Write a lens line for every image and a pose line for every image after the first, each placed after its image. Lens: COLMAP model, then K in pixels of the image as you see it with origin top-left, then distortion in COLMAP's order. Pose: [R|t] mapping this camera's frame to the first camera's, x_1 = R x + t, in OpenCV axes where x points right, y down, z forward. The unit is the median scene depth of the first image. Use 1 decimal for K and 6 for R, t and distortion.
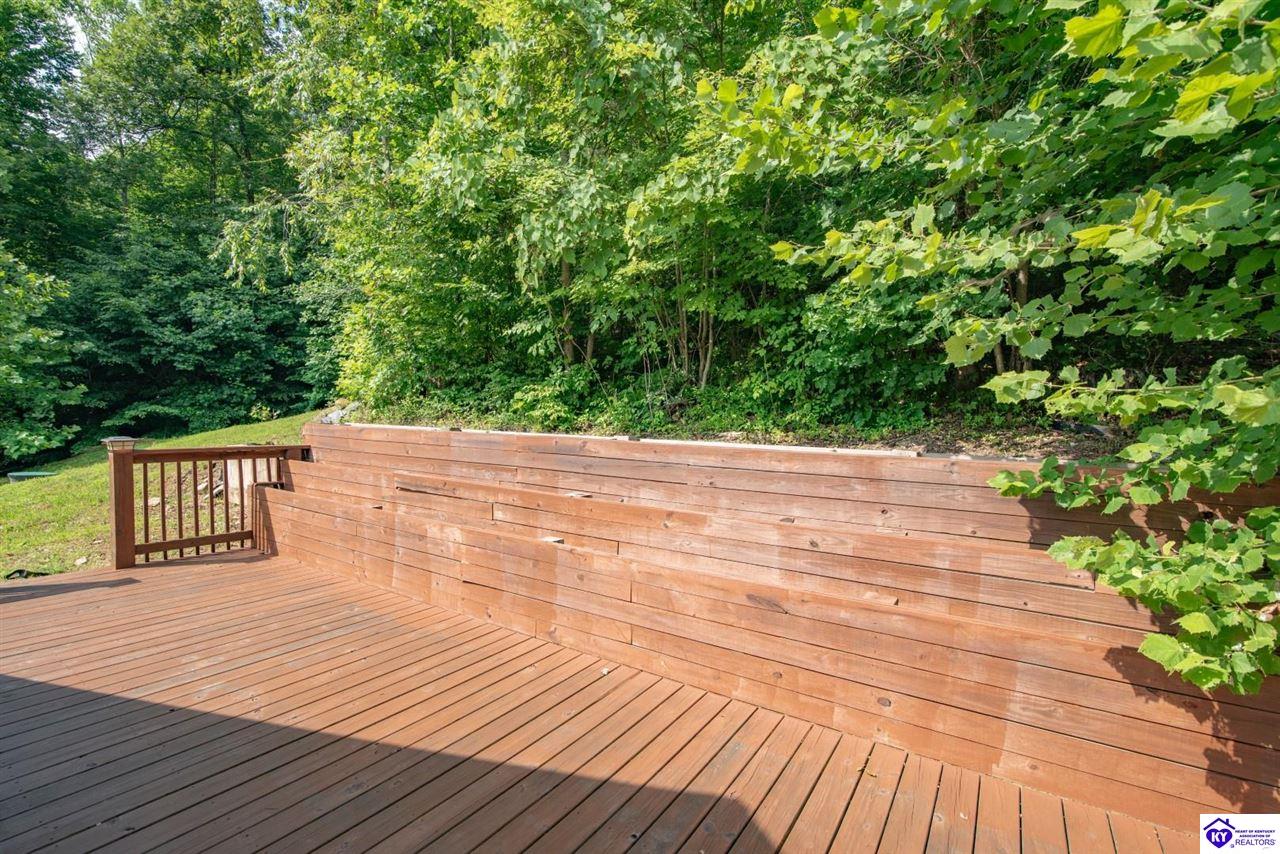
lens RADIAL K [[596.1, 0, 637.3], [0, 596.1, 430.8], [0, 0, 1]] dist [-0.014815, 0.000627]
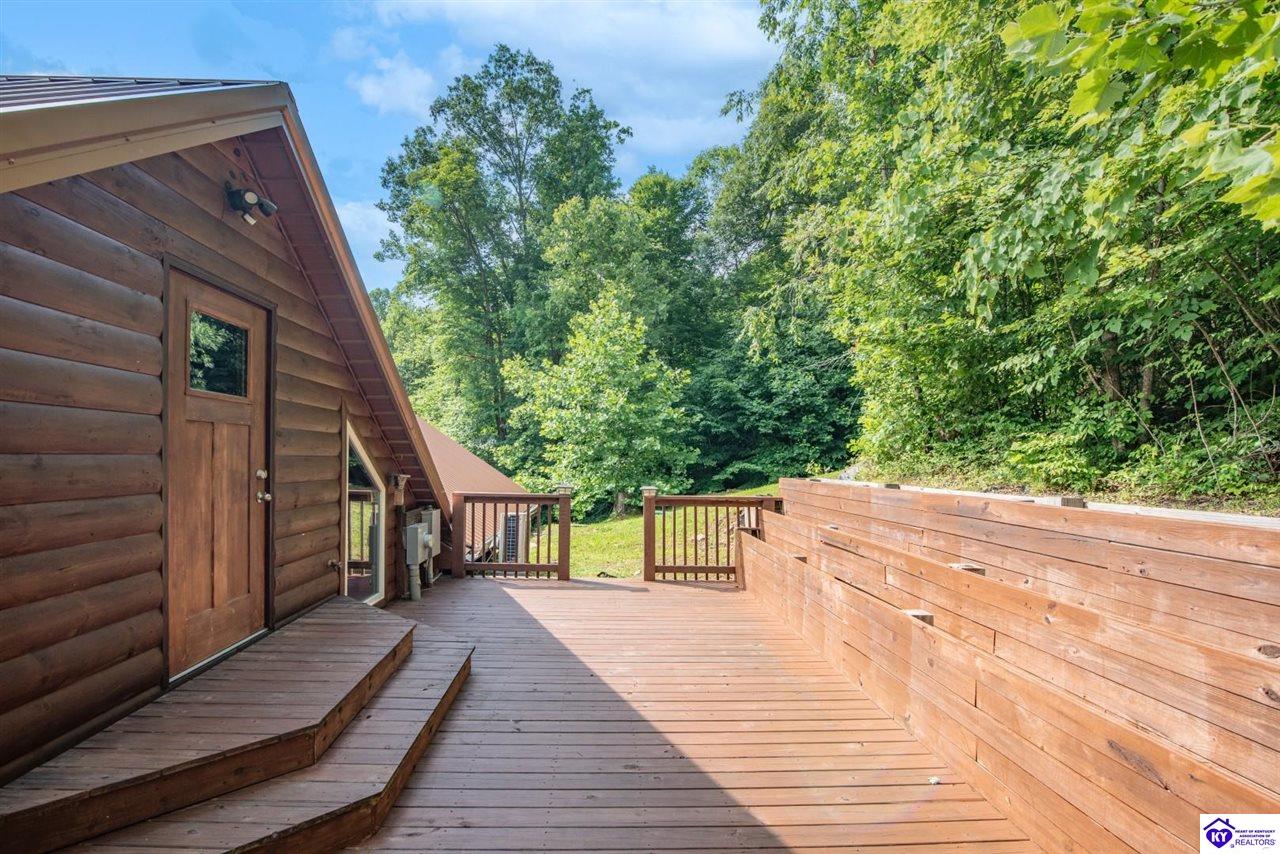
lens RADIAL K [[596.1, 0, 589.4], [0, 596.1, 466.0], [0, 0, 1]] dist [-0.014815, 0.000627]
pose [[0.571108, -0.008575, -0.820830, 0.193440], [-0.020013, 0.999503, -0.024366, -0.000812], [0.820631, 0.030343, 0.570653, 0.070891]]
